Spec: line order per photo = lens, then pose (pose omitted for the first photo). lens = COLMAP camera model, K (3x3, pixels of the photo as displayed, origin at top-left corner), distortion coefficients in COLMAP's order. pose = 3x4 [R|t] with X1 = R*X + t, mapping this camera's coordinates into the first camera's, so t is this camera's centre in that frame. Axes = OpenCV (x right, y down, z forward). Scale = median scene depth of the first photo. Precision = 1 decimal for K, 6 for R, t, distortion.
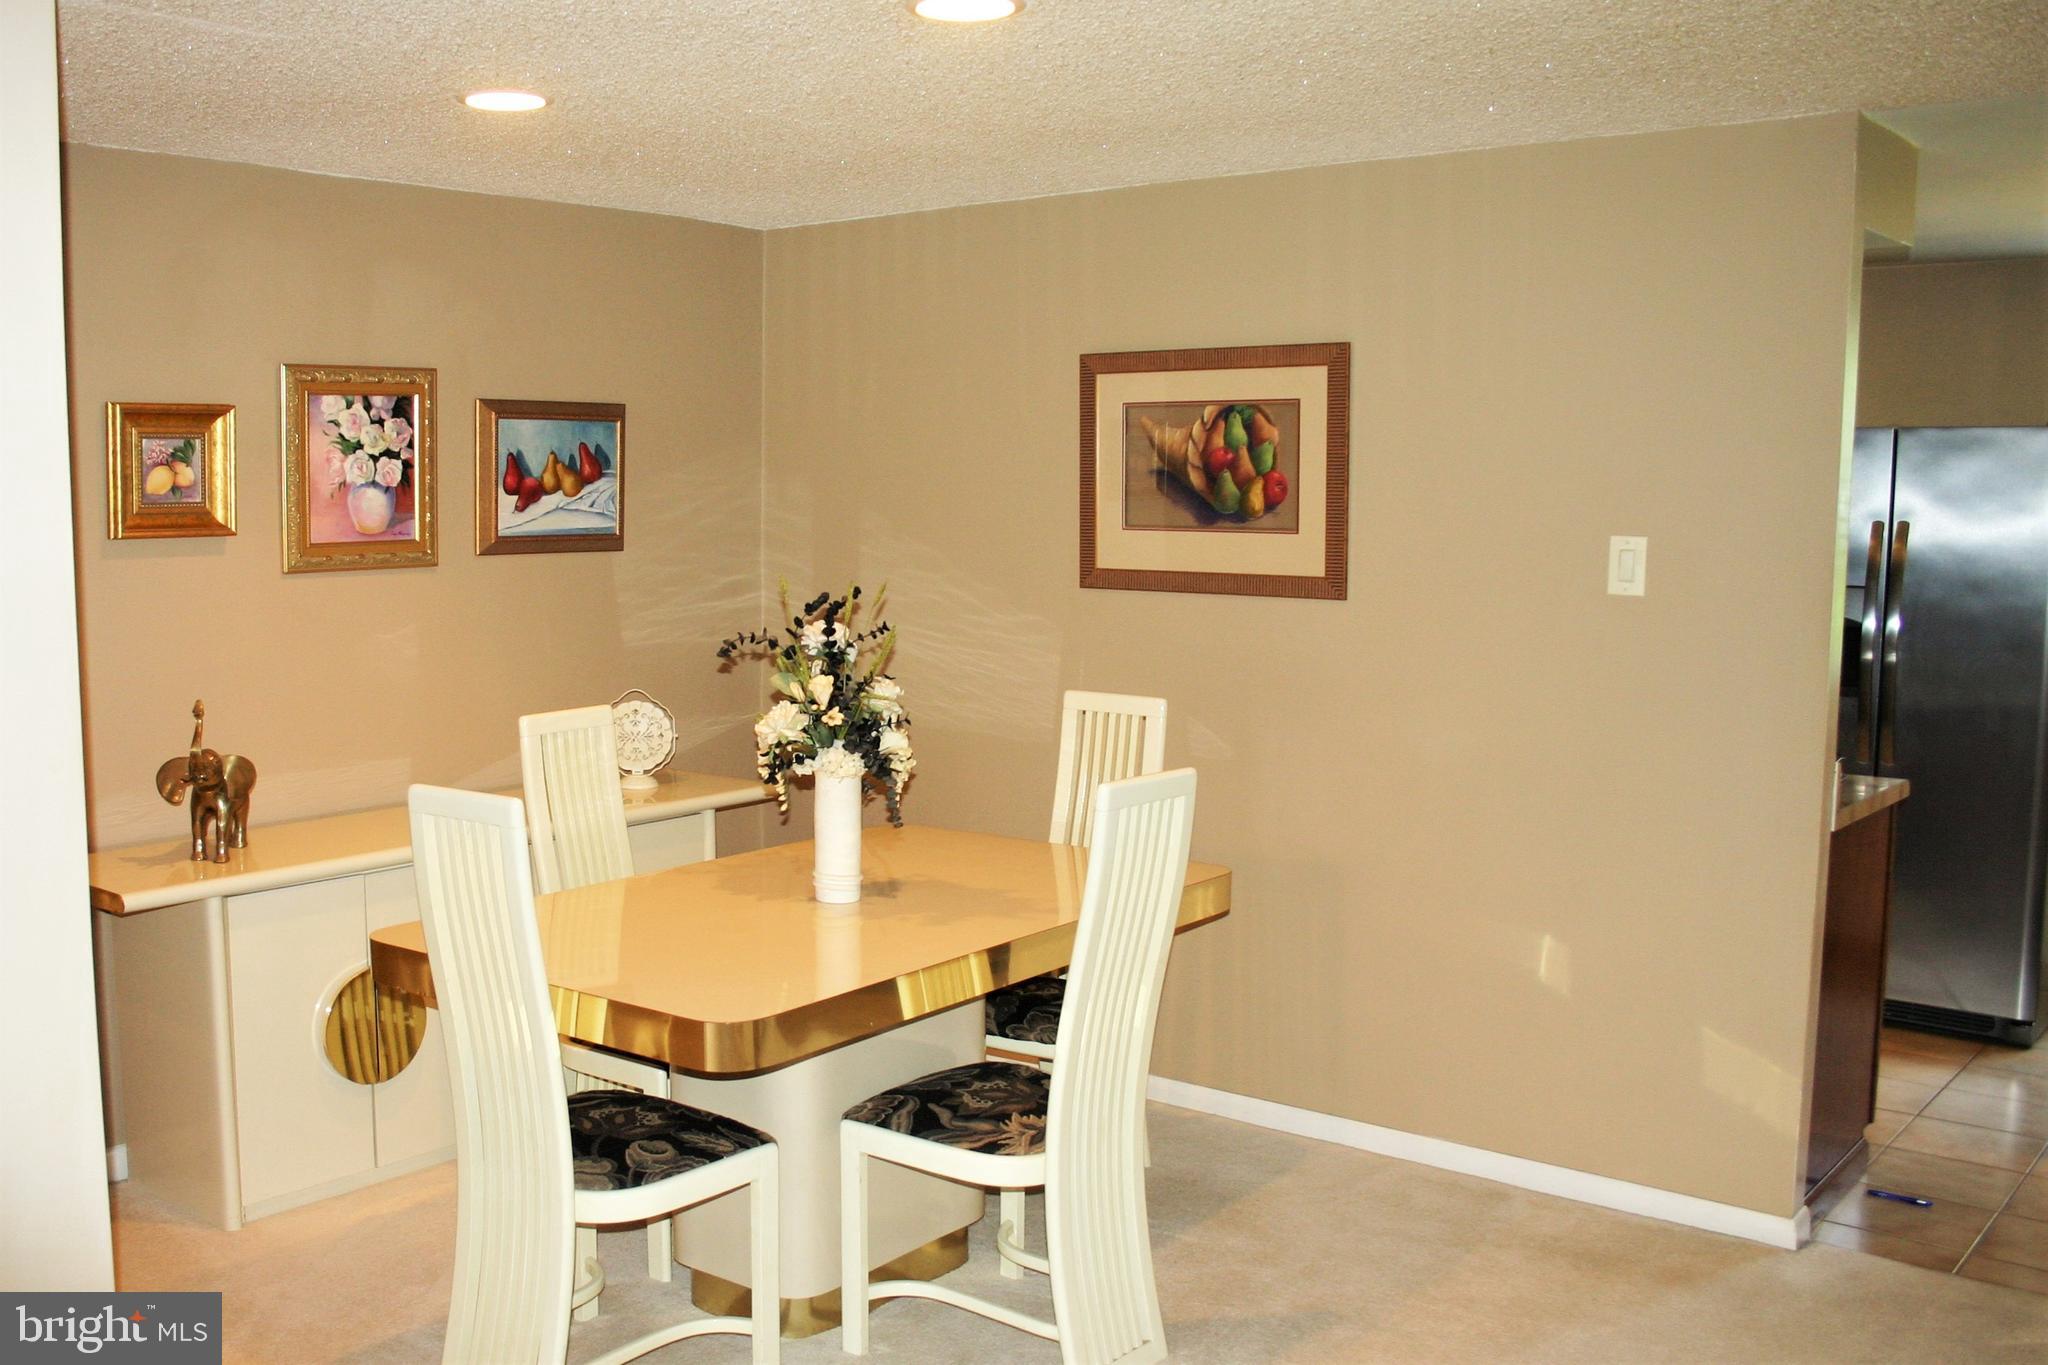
lens RADIAL K [[1890.3, 0, 905.6], [0, 1890.3, 680.2], [0, 0, 1]] dist [-0.155438, 0.130173]
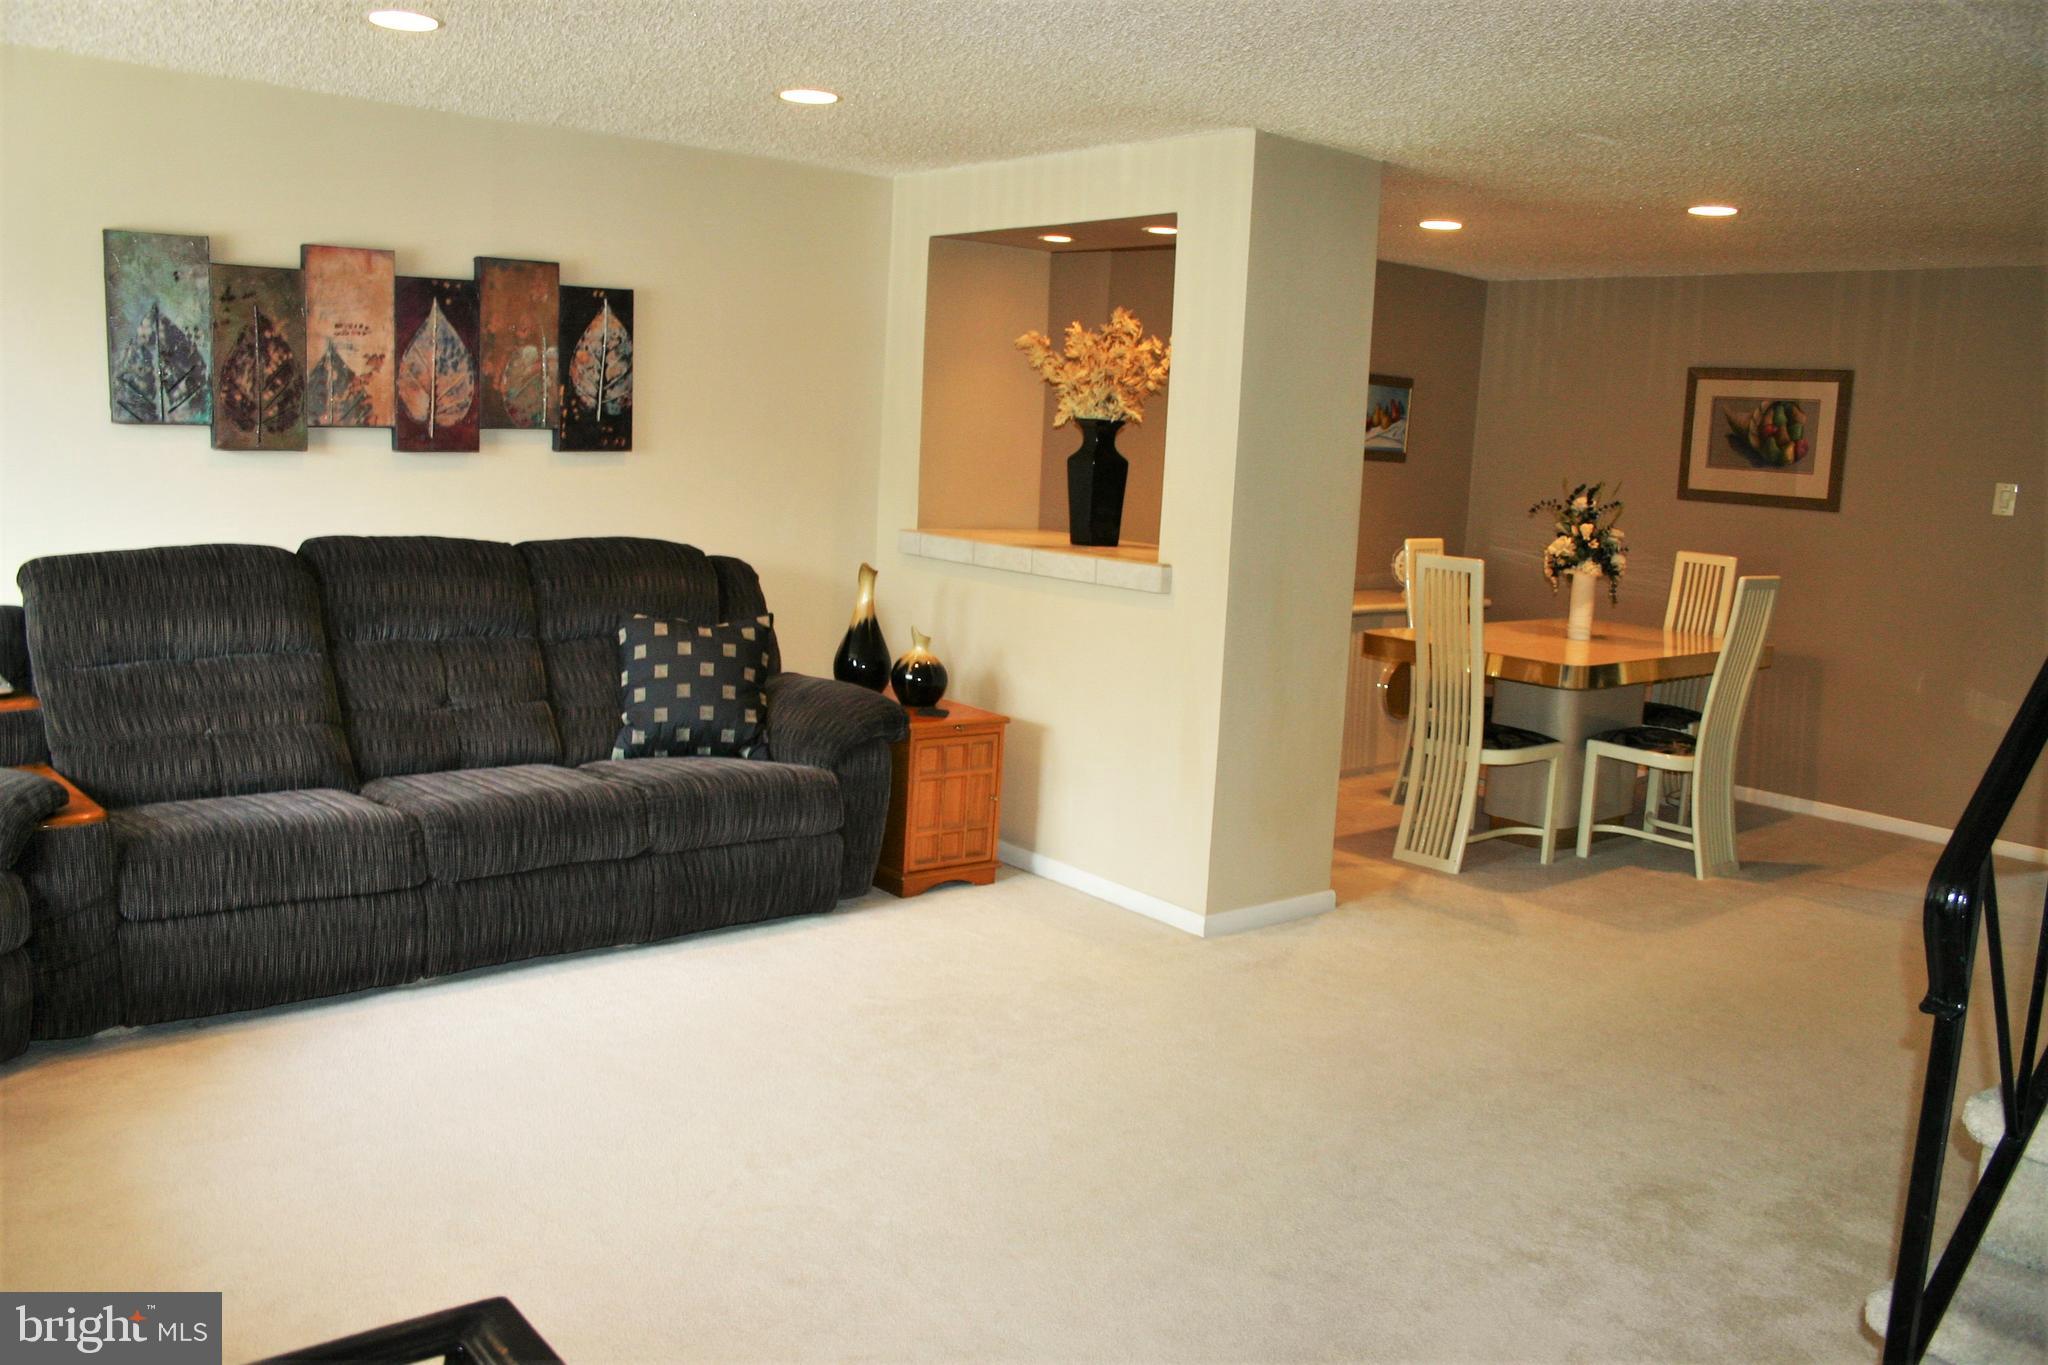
lens RADIAL K [[1657.3, 0, 1036.9], [0, 1657.3, 681.2], [0, 0, 1]] dist [-0.156579, 0.128994]
pose [[0.985337, 0.074060, -0.153706, -0.280145], [-0.067642, 0.996622, 0.046579, 0.101046], [0.156636, -0.035499, 0.987018, -0.664832]]
